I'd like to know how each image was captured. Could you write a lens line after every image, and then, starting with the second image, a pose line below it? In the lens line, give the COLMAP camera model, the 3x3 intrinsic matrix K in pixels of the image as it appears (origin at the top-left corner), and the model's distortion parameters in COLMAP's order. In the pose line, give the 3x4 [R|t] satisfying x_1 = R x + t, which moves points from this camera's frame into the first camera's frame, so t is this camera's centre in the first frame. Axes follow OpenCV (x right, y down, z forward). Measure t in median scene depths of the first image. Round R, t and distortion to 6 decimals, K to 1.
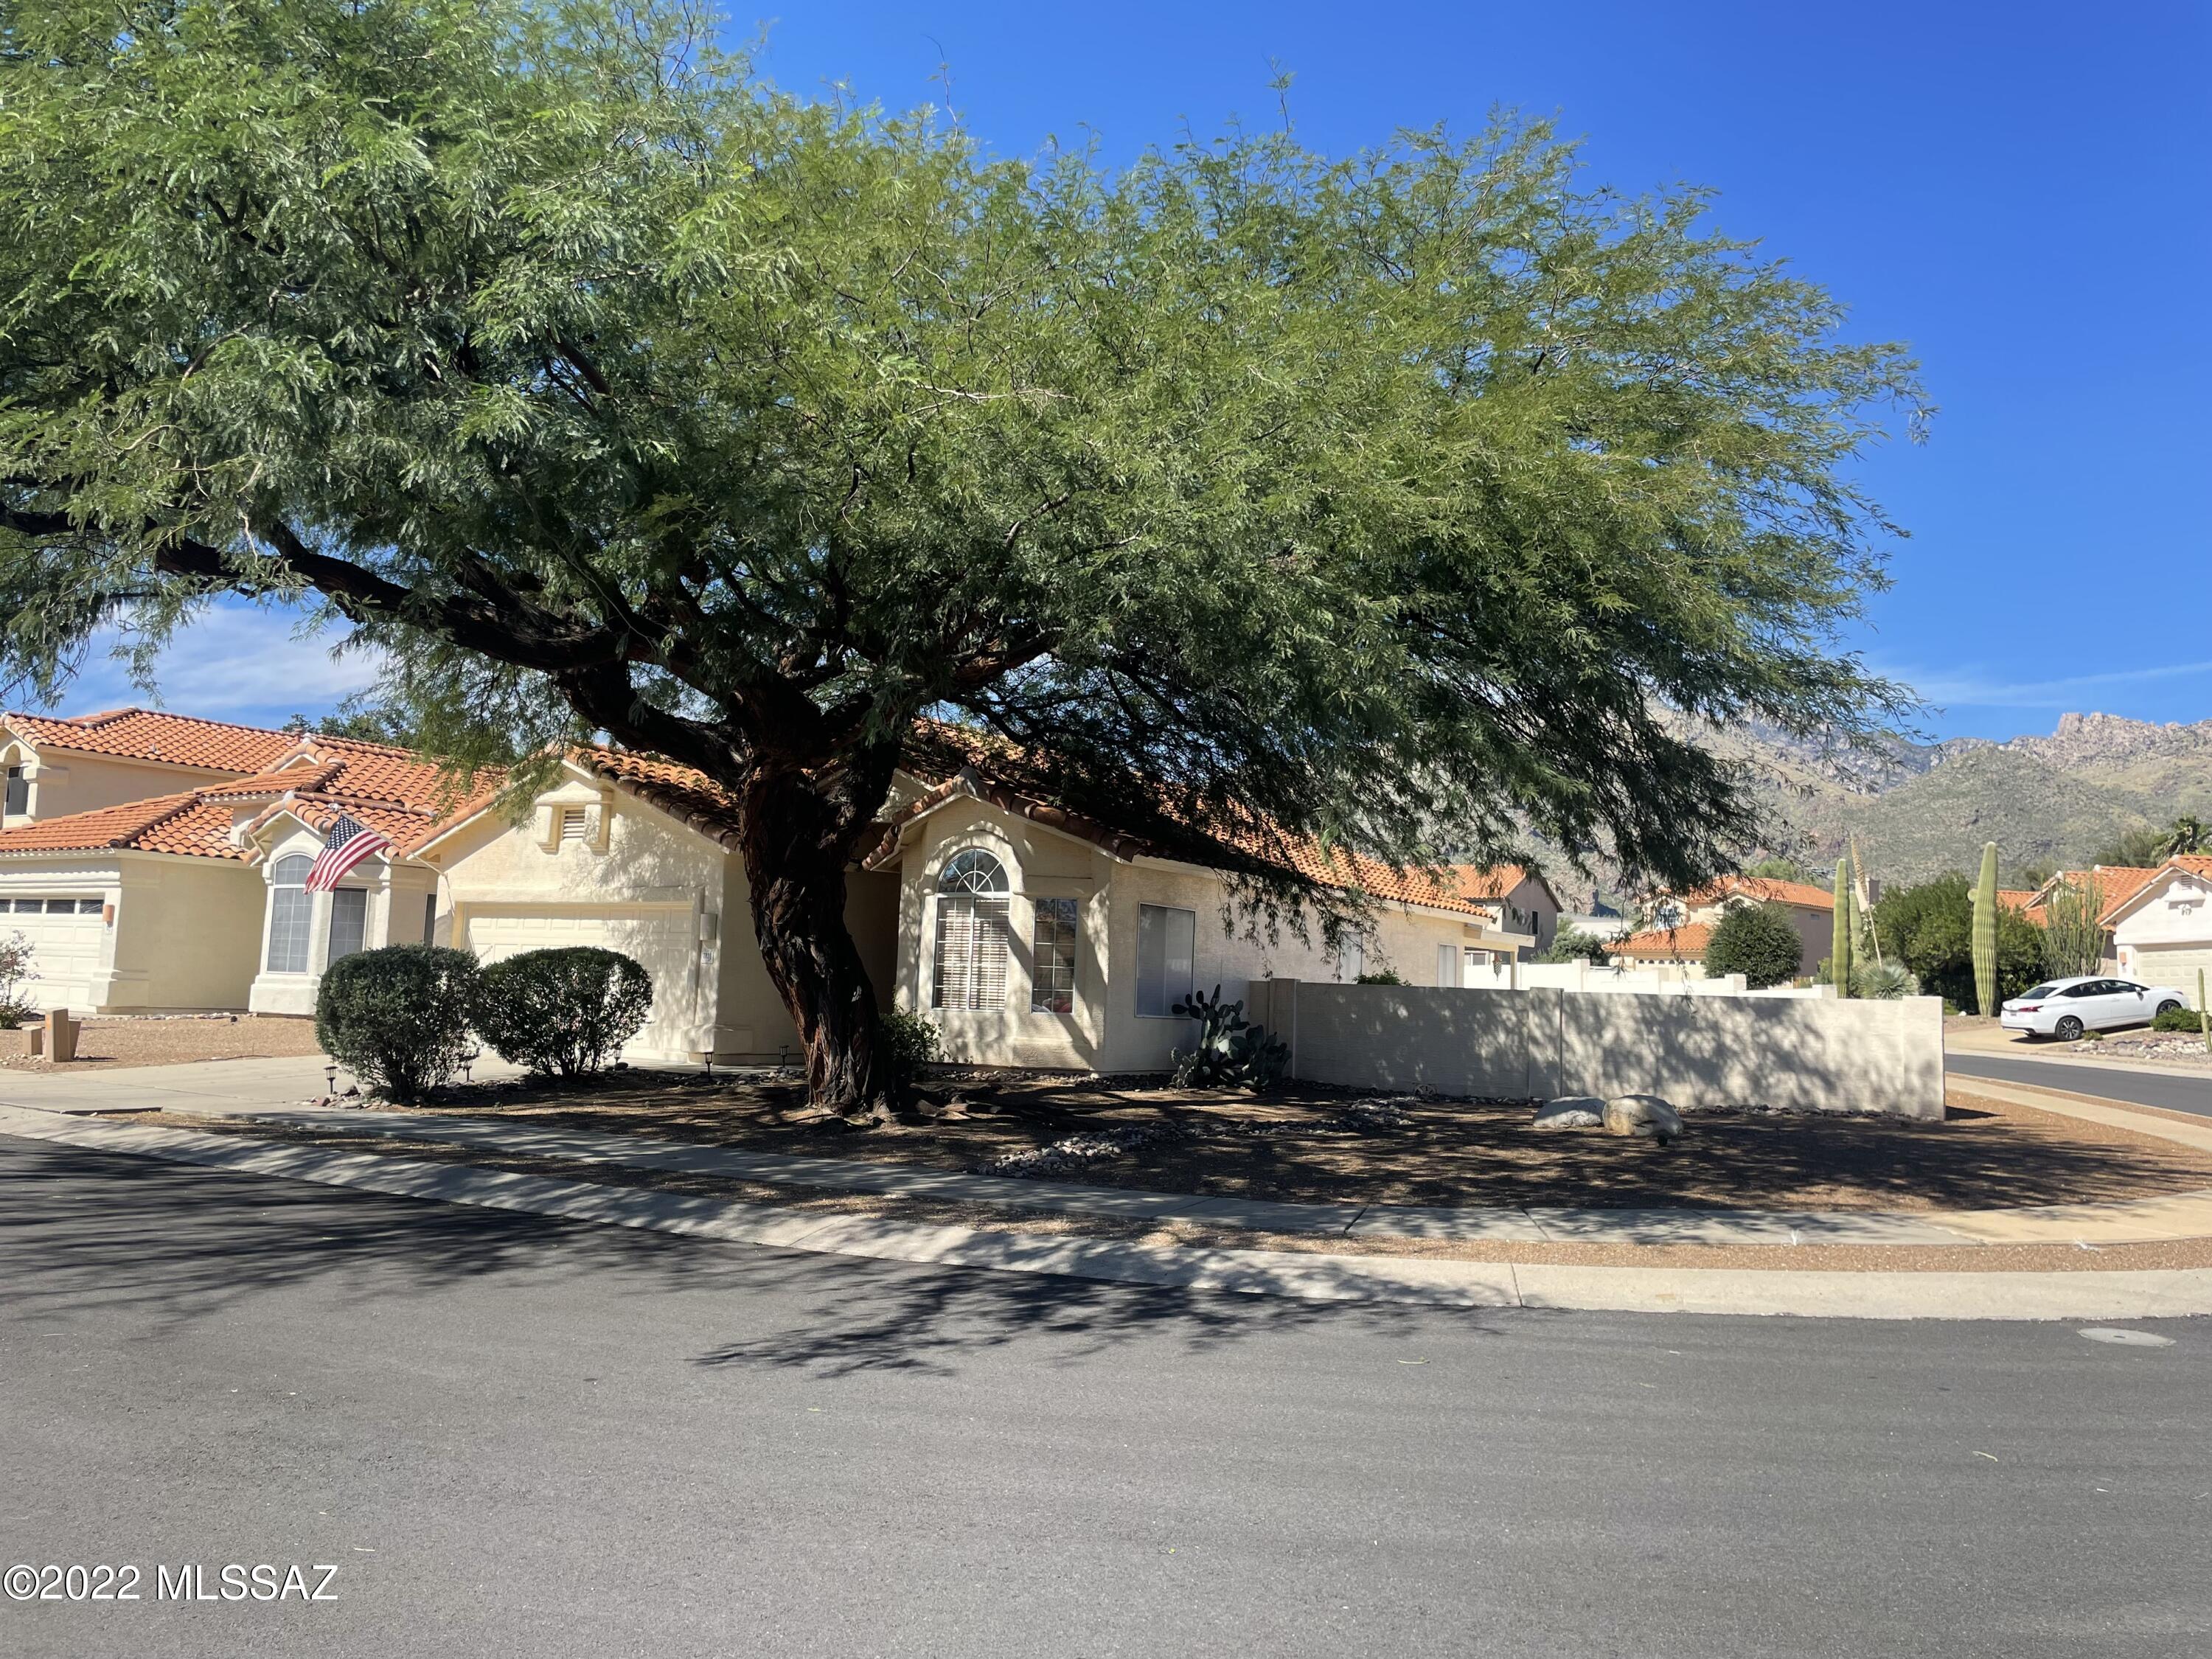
lens RADIAL K [[1663.2, 0, 1114.5], [0, 1663.2, 814.8], [0, 0, 1]] dist [0.095139, -0.120793]
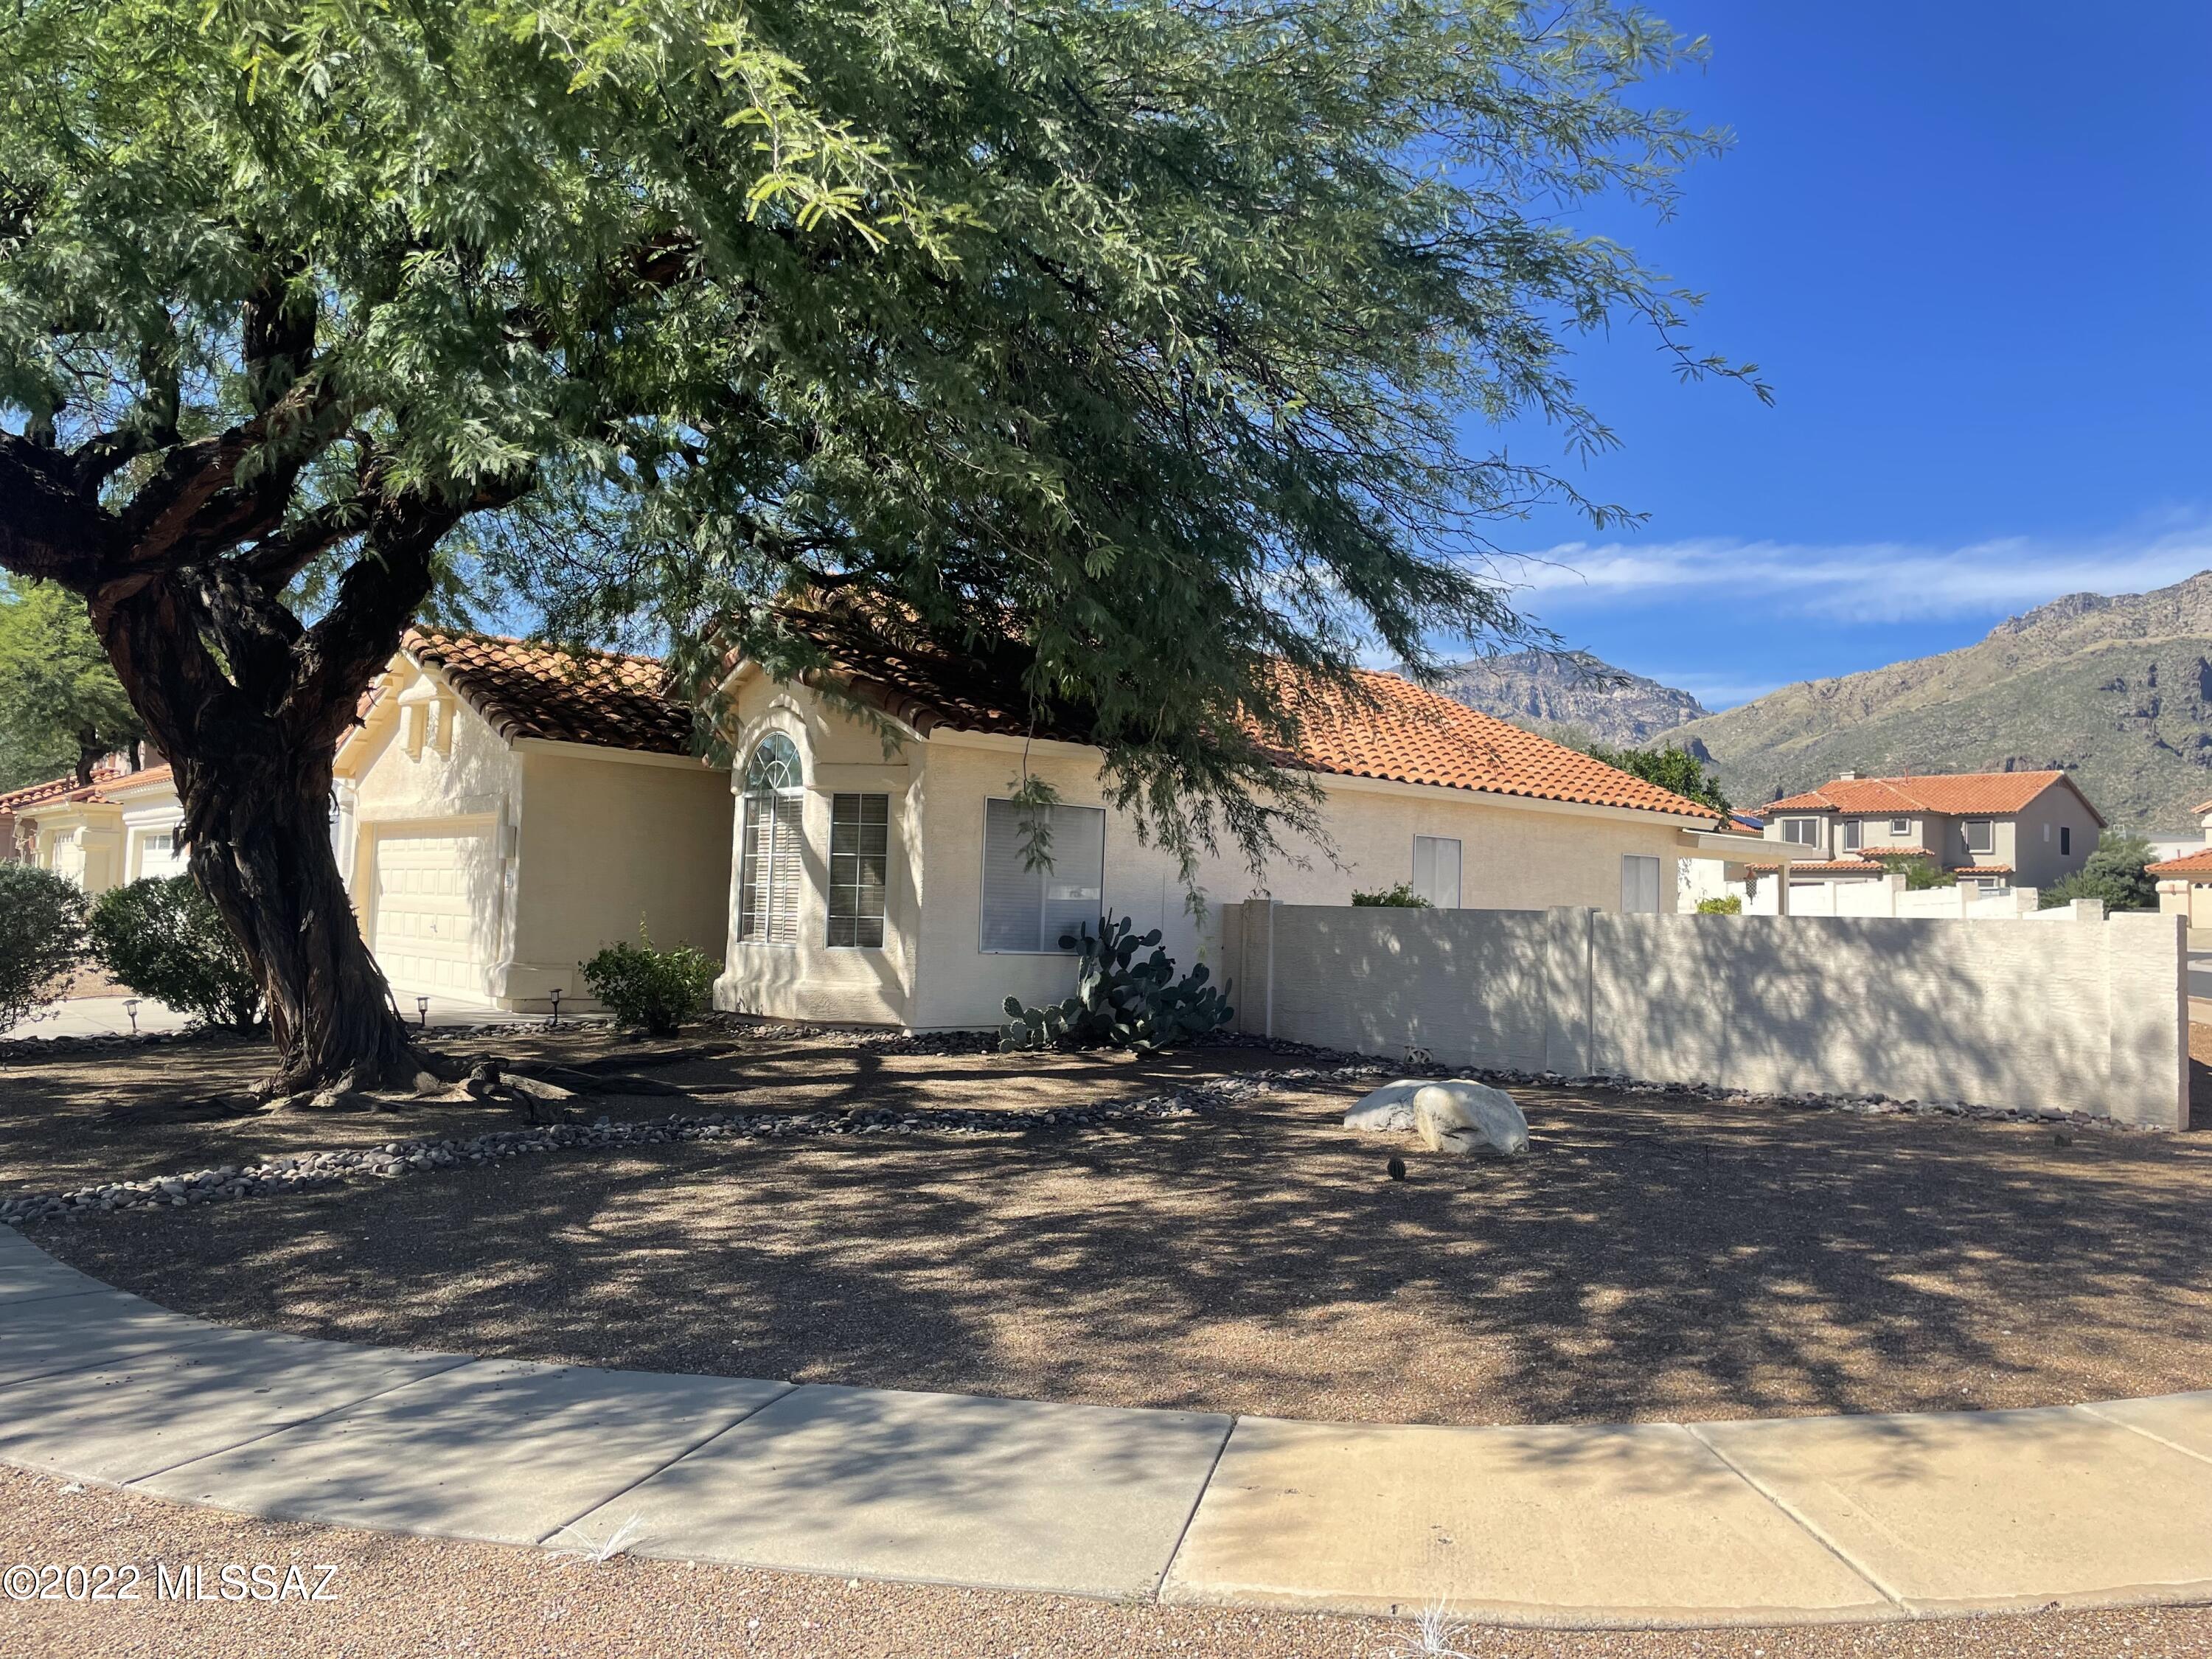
lens RADIAL K [[1663.2, 0, 1125.4], [0, 1663.2, 797.8], [0, 0, 1]] dist [0.095139, -0.120793]
pose [[0.953438, -0.027793, -0.300305, 0.293013], [0.035970, 0.999117, 0.021733, 0.039582], [0.299435, -0.031523, 0.953596, 0.322262]]
